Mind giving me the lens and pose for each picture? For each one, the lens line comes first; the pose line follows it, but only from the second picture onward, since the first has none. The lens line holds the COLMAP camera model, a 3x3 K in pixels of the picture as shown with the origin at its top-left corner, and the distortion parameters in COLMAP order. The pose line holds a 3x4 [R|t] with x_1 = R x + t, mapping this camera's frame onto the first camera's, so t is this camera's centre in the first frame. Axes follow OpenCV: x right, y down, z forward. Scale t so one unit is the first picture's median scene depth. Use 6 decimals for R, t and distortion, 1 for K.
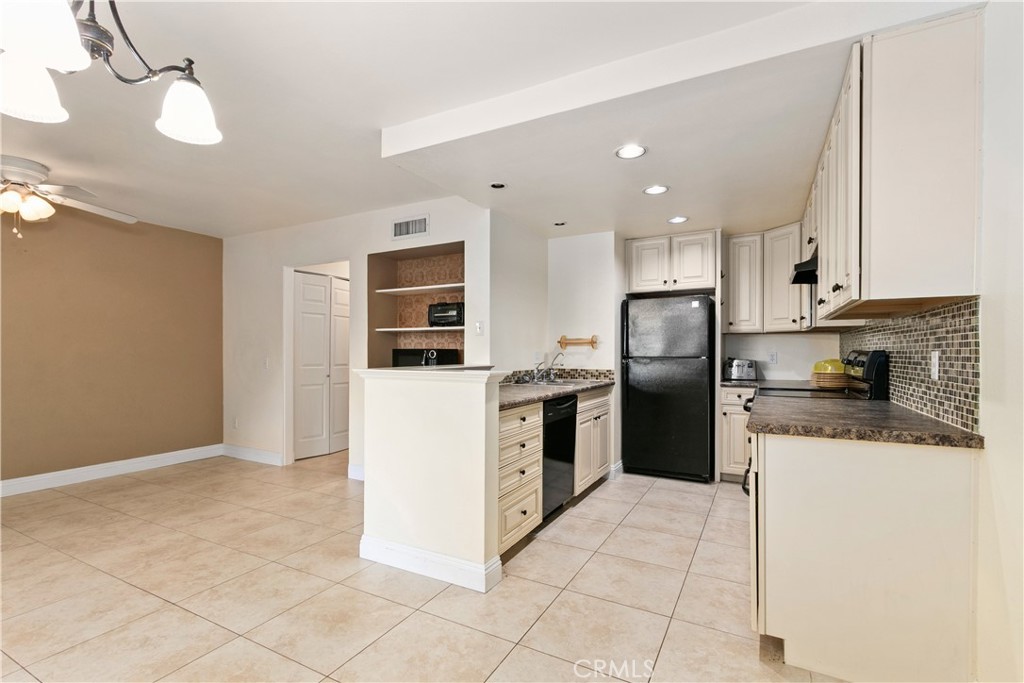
lens RADIAL K [[471.1, 0, 502.5], [0, 471.1, 354.6], [0, 0, 1]] dist [0.007162, -0.004258]
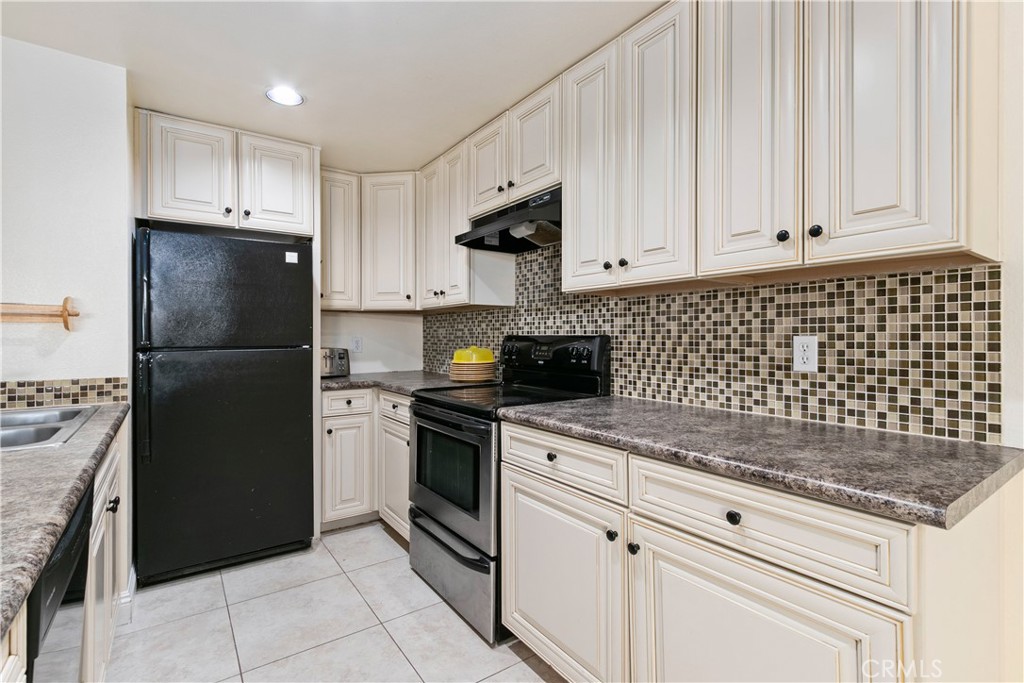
lens RADIAL K [[471.1, 0, 501.3], [0, 471.1, 337.4], [0, 0, 1]] dist [0.007162, -0.004258]
pose [[0.442080, -0.002490, 0.896972, -0.009831], [0.006730, 0.999977, -0.000541, -0.003663], [-0.896950, 0.006276, 0.442087, 0.538653]]
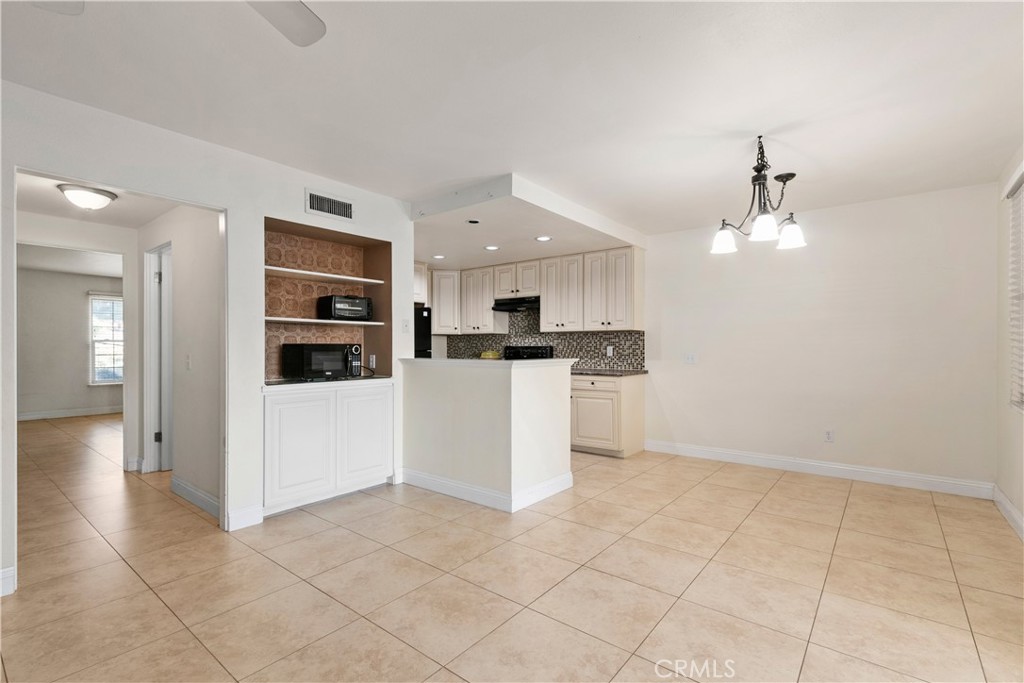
lens RADIAL K [[471.1, 0, 499.5], [0, 471.1, 345.0], [0, 0, 1]] dist [0.007162, -0.004258]
pose [[0.189756, 0.003086, 0.981826, -1.040063], [0.007434, 0.999962, -0.004580, -0.003518], [-0.981803, 0.008168, 0.189726, 0.544173]]
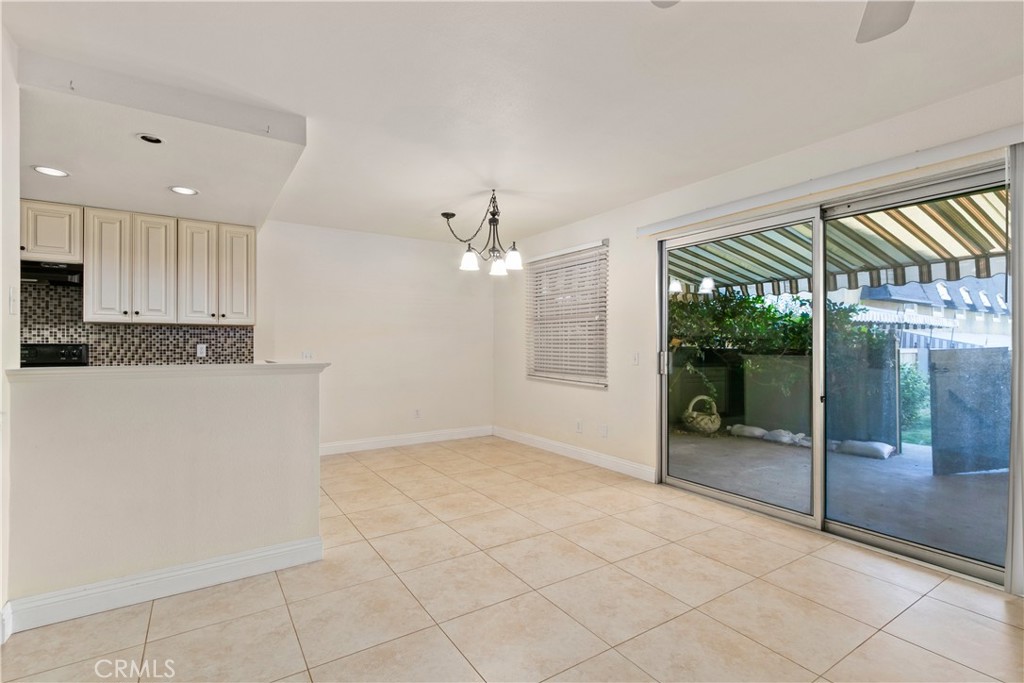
lens RADIAL K [[471.1, 0, 509.5], [0, 471.1, 344.3], [0, 0, 1]] dist [0.007162, -0.004258]
pose [[-0.881979, -0.000199, 0.471288, -0.744852], [0.001518, 0.999994, 0.003262, -0.006417], [-0.471286, 0.003593, -0.881973, 1.138977]]
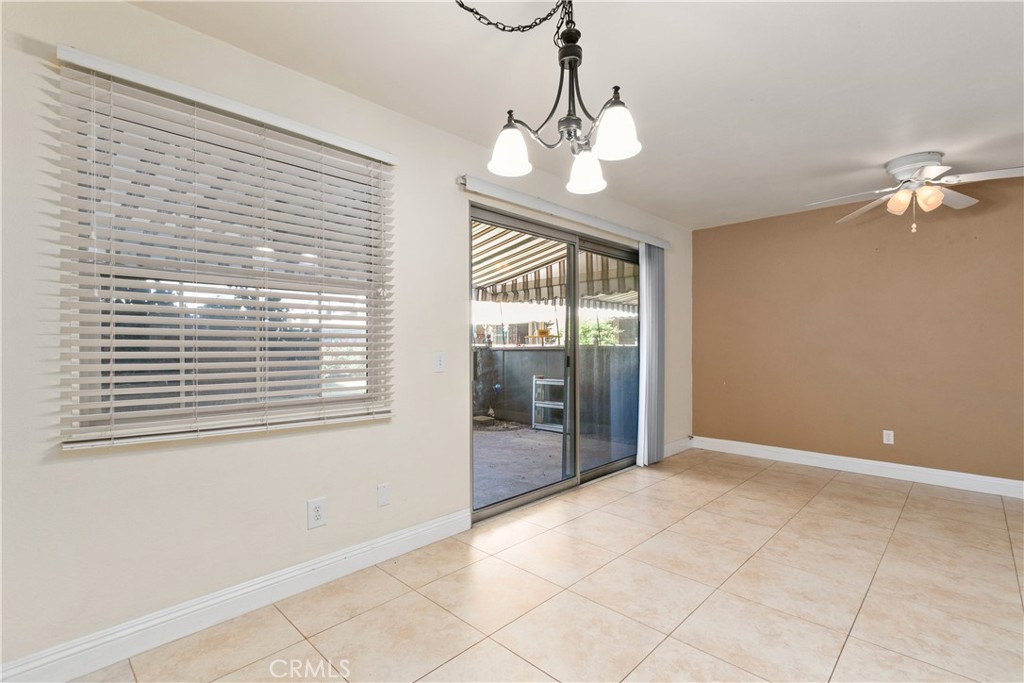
lens RADIAL K [[471.1, 0, 502.1], [0, 471.1, 342.9], [0, 0, 1]] dist [0.007162, -0.004258]
pose [[-0.277409, -0.002795, -0.960748, 0.168858], [-0.006792, 0.999976, -0.000948, 0.001052], [0.960728, 0.006262, -0.277421, 0.351141]]
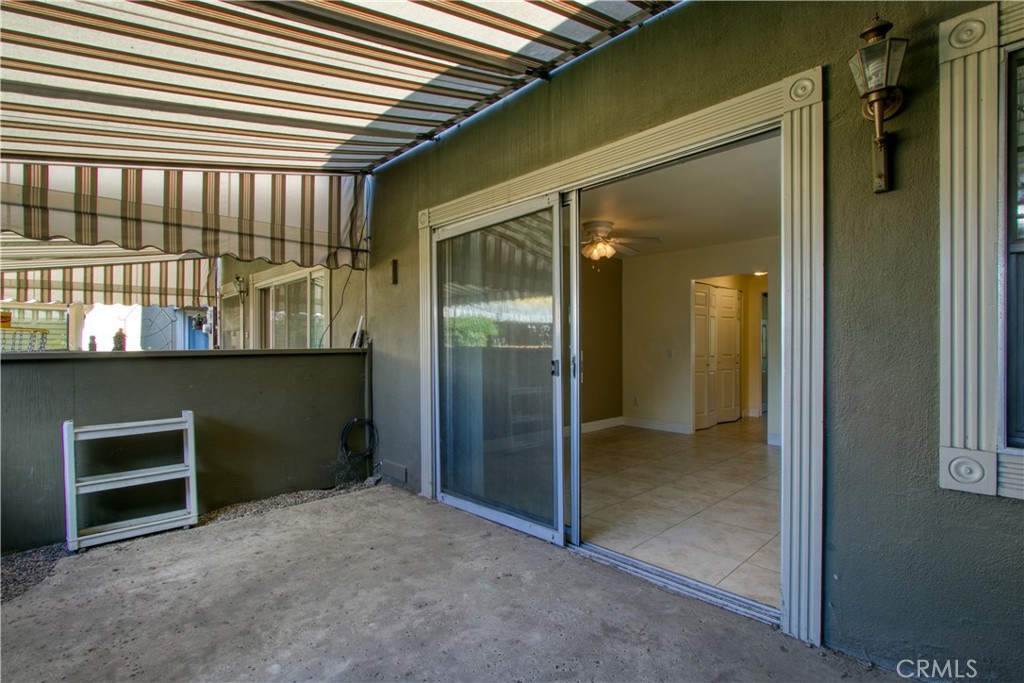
lens RADIAL K [[471.1, 0, 505.9], [0, 471.1, 356.9], [0, 0, 1]] dist [0.007162, -0.004258]
pose [[0.953381, 0.000651, -0.301768, -0.690501], [0.002027, 0.999961, 0.008560, 0.013609], [0.301762, -0.008772, 0.953343, -0.481285]]
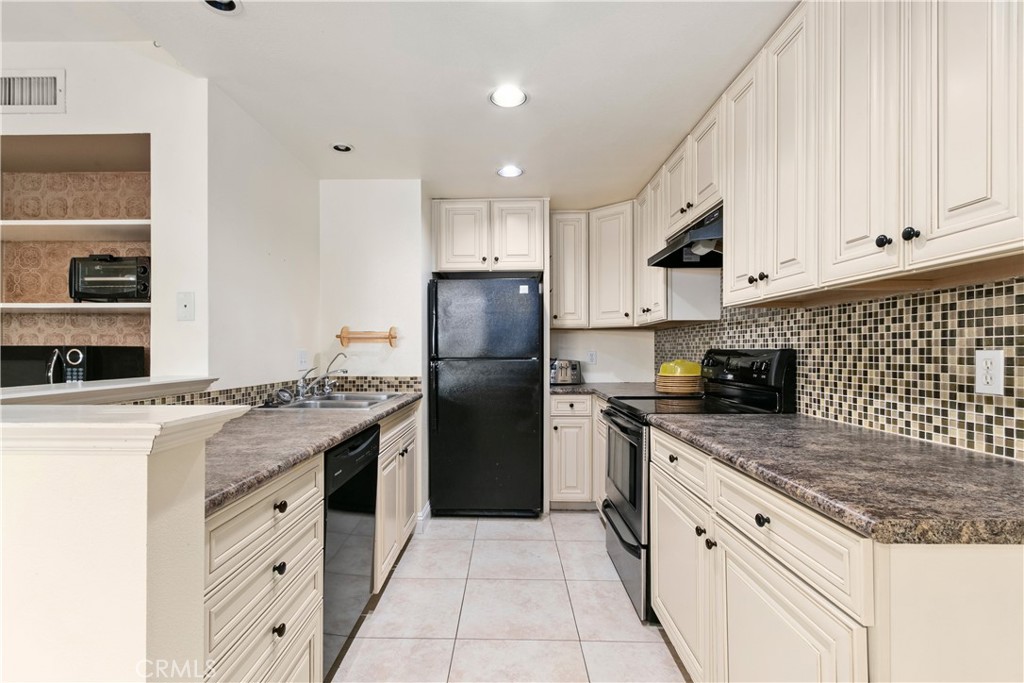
lens RADIAL K [[471.1, 0, 499.7], [0, 471.1, 351.1], [0, 0, 1]] dist [0.007162, -0.004258]
pose [[0.884401, -0.001652, 0.466724, 0.013908], [0.004275, 0.999980, -0.004561, -0.002680], [-0.466708, 0.006029, 0.884391, 0.362050]]
